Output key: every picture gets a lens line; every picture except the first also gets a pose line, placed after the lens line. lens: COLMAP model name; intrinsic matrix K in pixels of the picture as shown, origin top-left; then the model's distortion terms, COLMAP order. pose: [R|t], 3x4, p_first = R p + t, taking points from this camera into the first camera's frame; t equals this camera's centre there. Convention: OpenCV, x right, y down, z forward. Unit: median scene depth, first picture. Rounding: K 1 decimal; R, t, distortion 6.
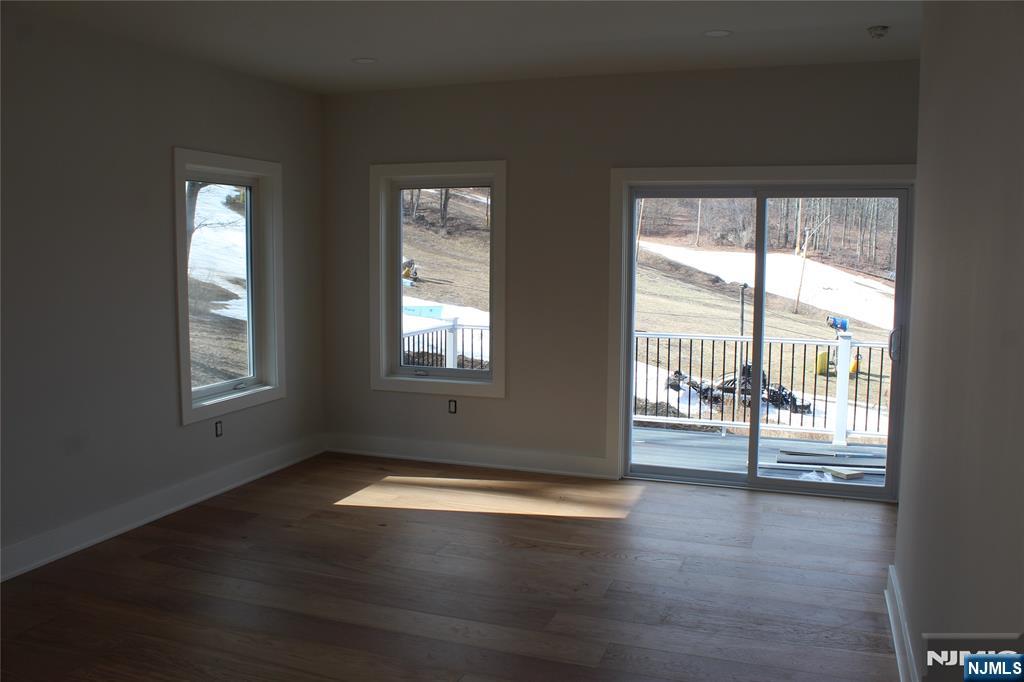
lens RADIAL K [[848.7, 0, 502.9], [0, 848.7, 334.9], [0, 0, 1]] dist [-0.165837, 0.145303]
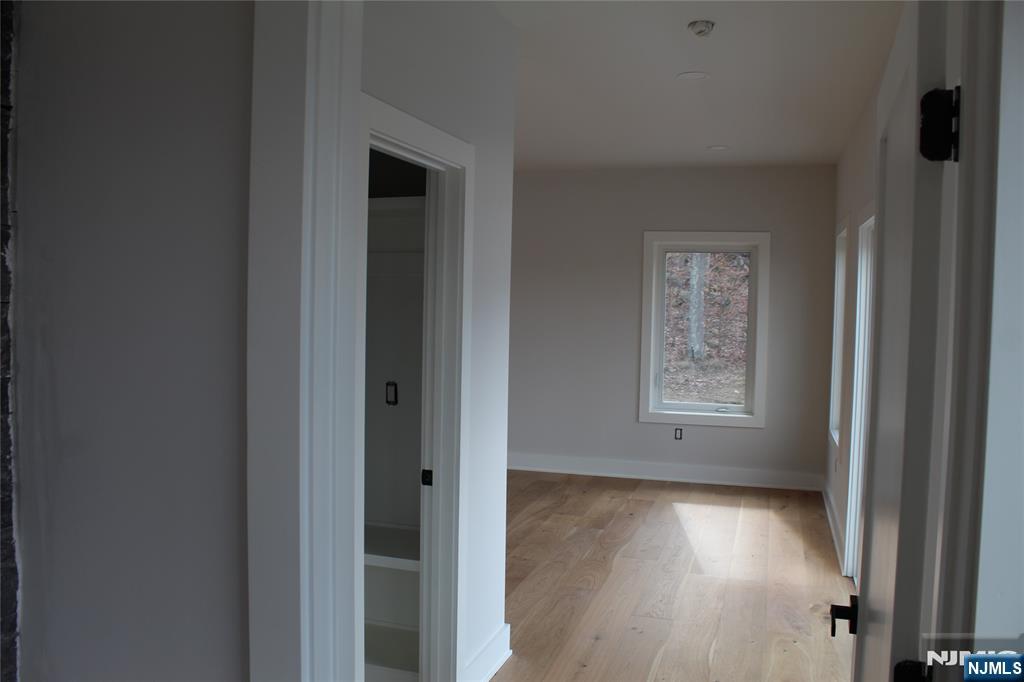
lens RADIAL K [[848.7, 0, 502.9], [0, 848.7, 334.9], [0, 0, 1]] dist [-0.165837, 0.145303]
pose [[0.027104, 0.029383, -0.999201, 1.013922], [-0.128468, 0.991381, 0.025668, -0.045855], [0.991343, 0.127670, 0.030645, 0.666051]]
